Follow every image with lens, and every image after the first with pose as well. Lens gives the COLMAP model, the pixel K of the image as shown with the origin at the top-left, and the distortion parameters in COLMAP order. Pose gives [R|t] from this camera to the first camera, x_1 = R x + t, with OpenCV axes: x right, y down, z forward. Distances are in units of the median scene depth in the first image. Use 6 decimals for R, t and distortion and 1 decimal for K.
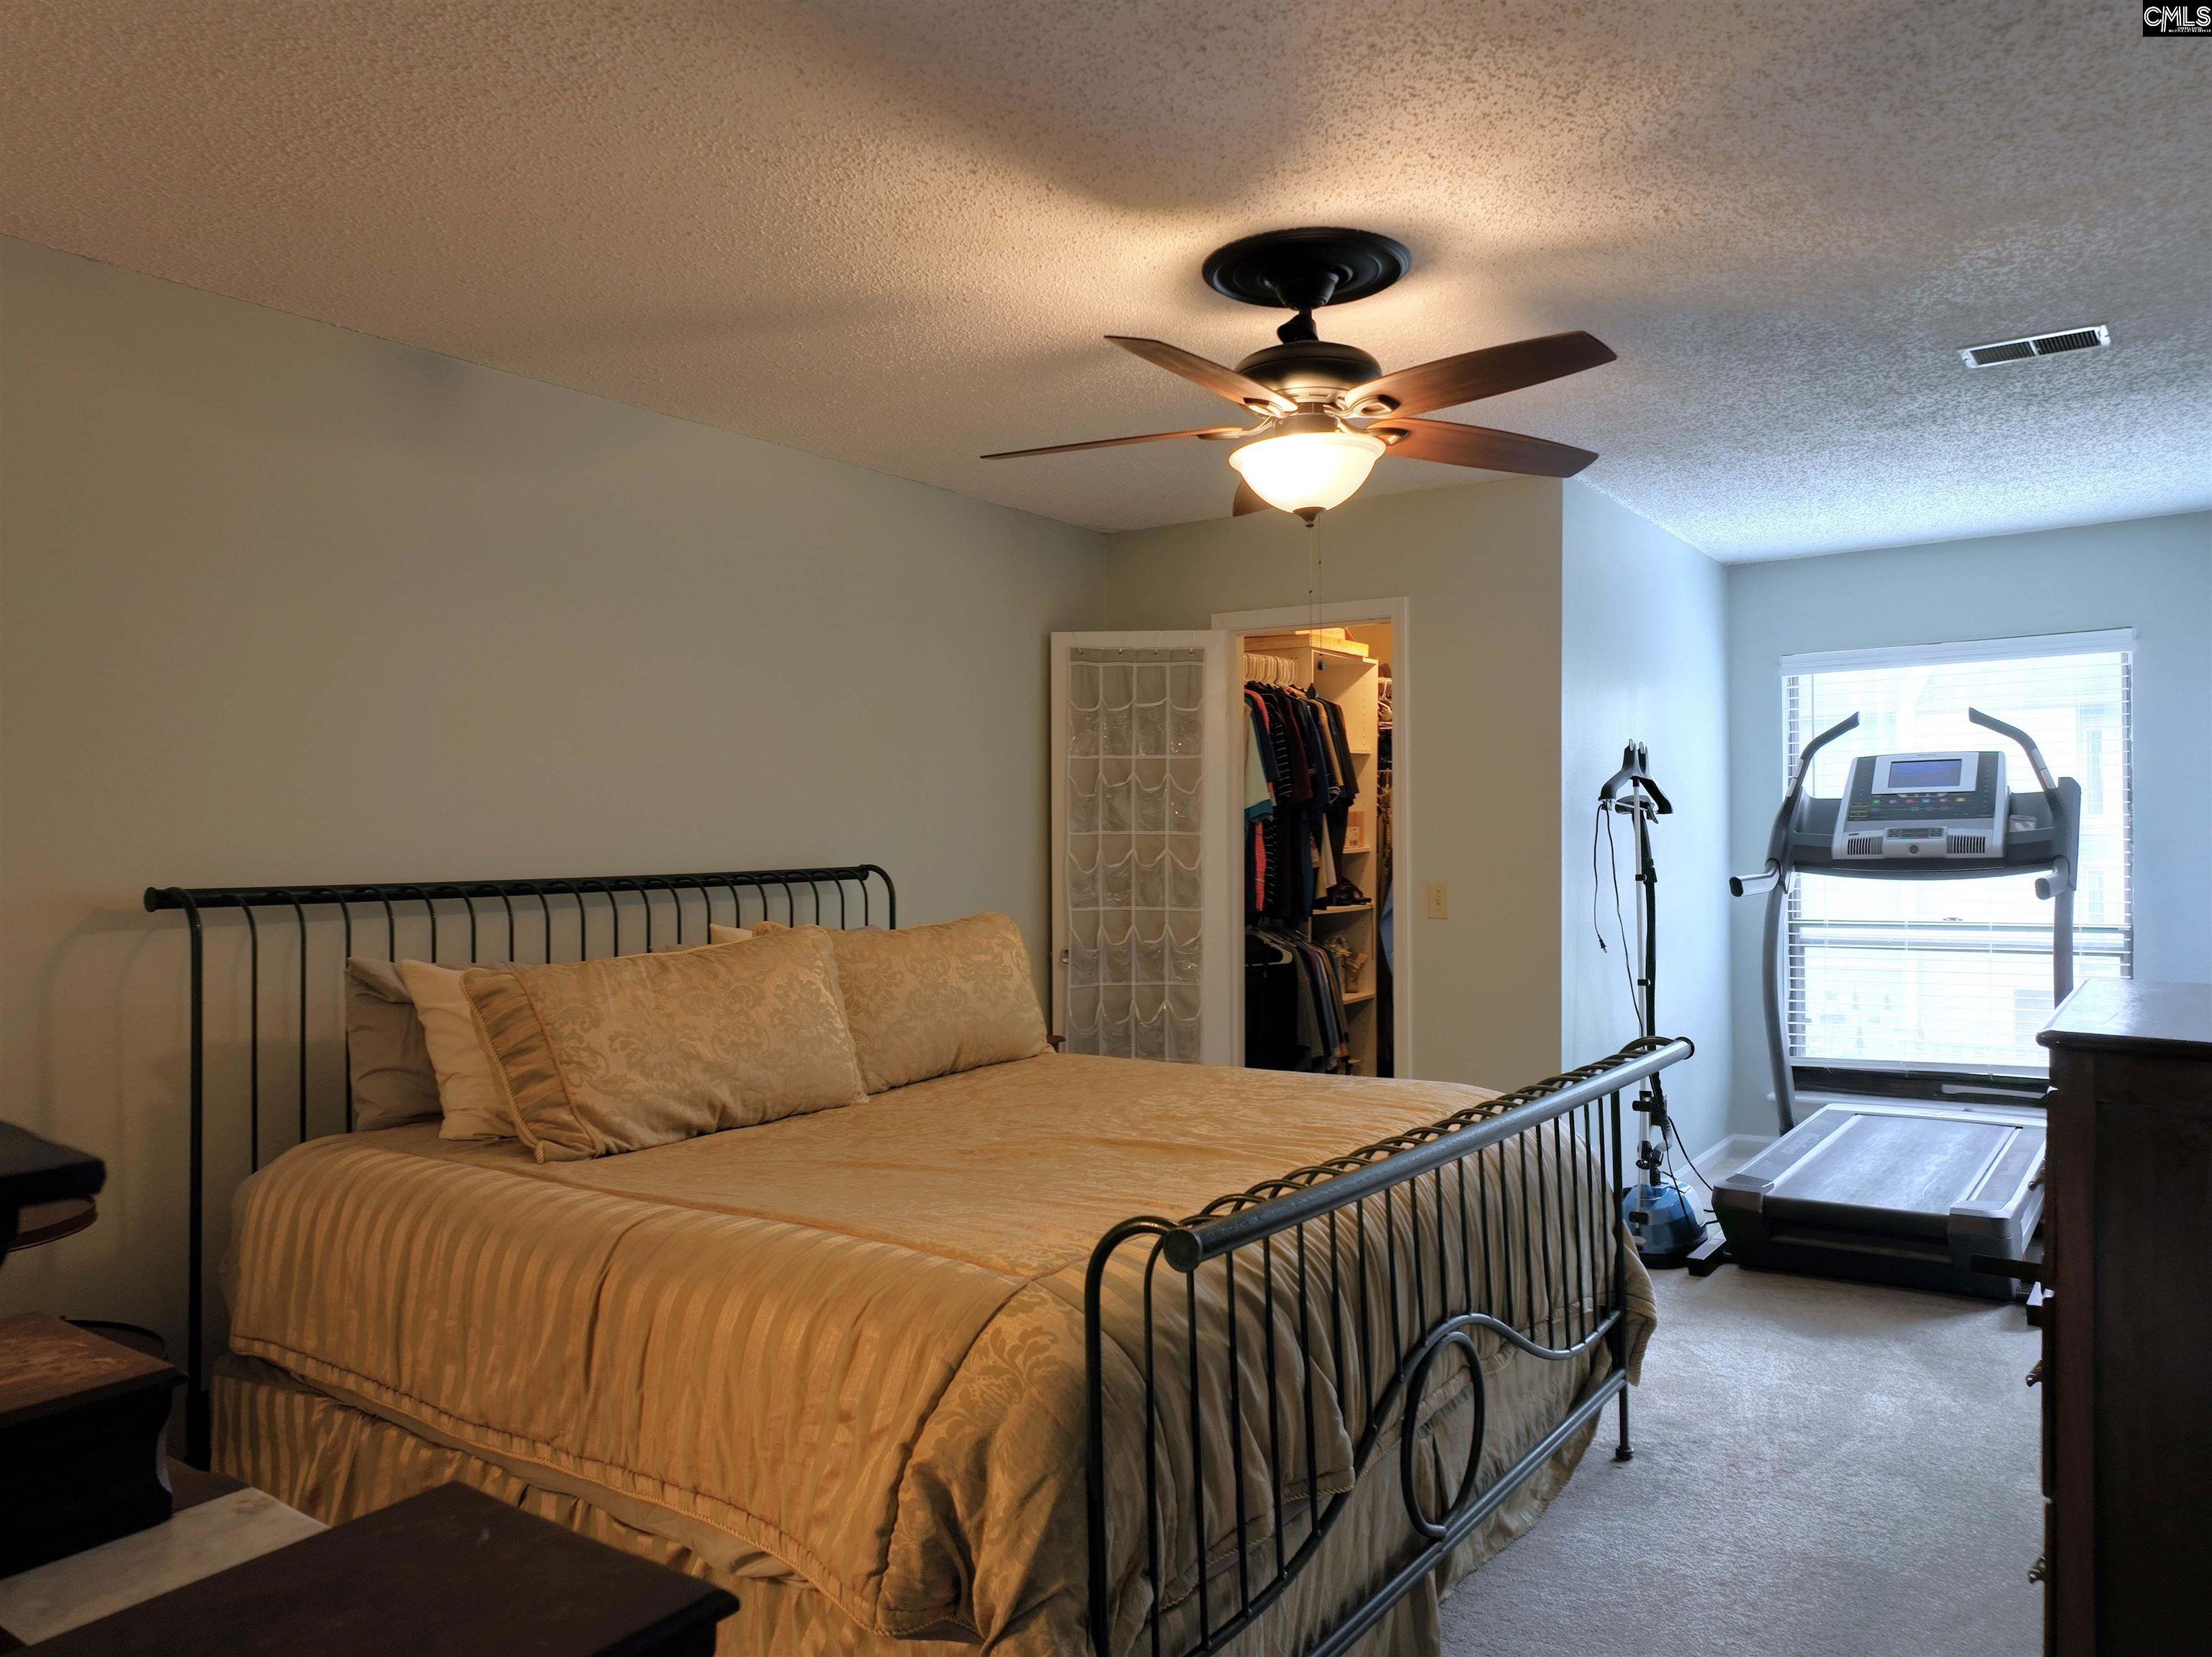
lens RADIAL K [[1576.9, 0, 1102.6], [0, 1576.9, 825.6], [0, 0, 1]] dist [-0.001023, 0.016125]
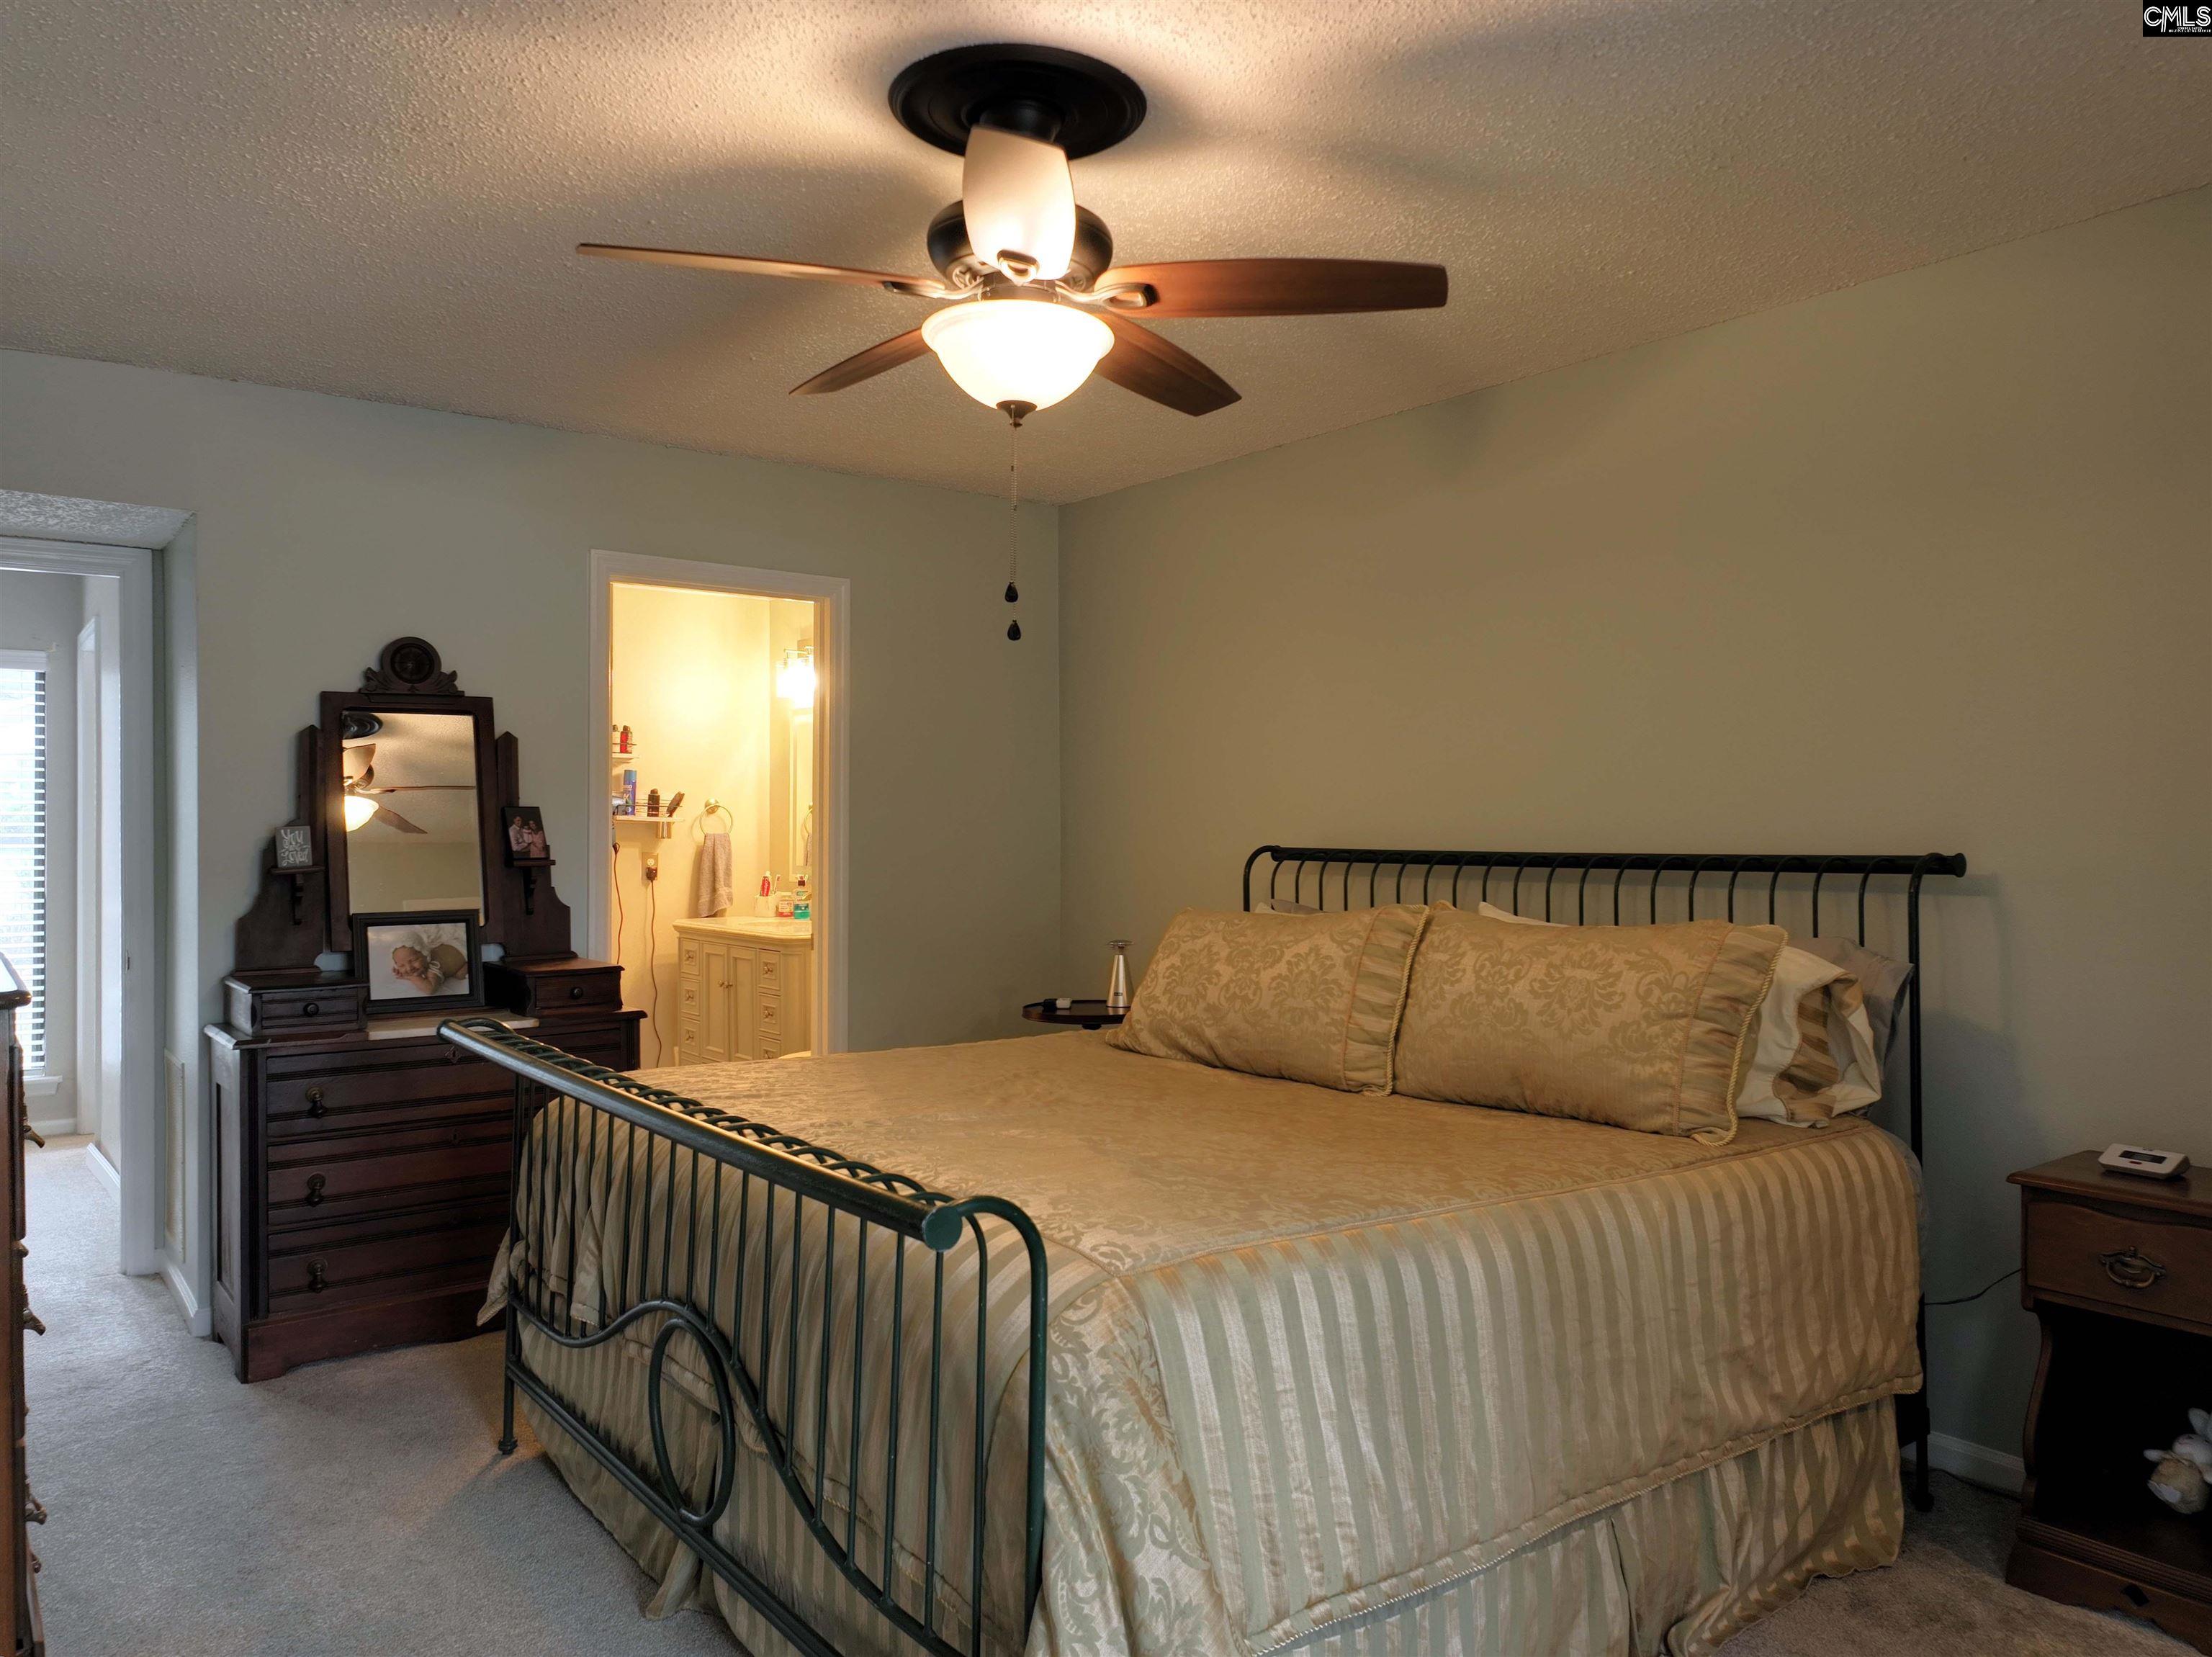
lens RADIAL K [[1576.9, 0, 1110.7], [0, 1576.9, 829.6], [0, 0, 1]] dist [-0.001023, 0.016125]
pose [[-0.315892, 0.015898, -0.948662, 0.882123], [0.014122, 0.999828, 0.012053, 0.004945], [0.948690, -0.009590, -0.316062, 1.297982]]
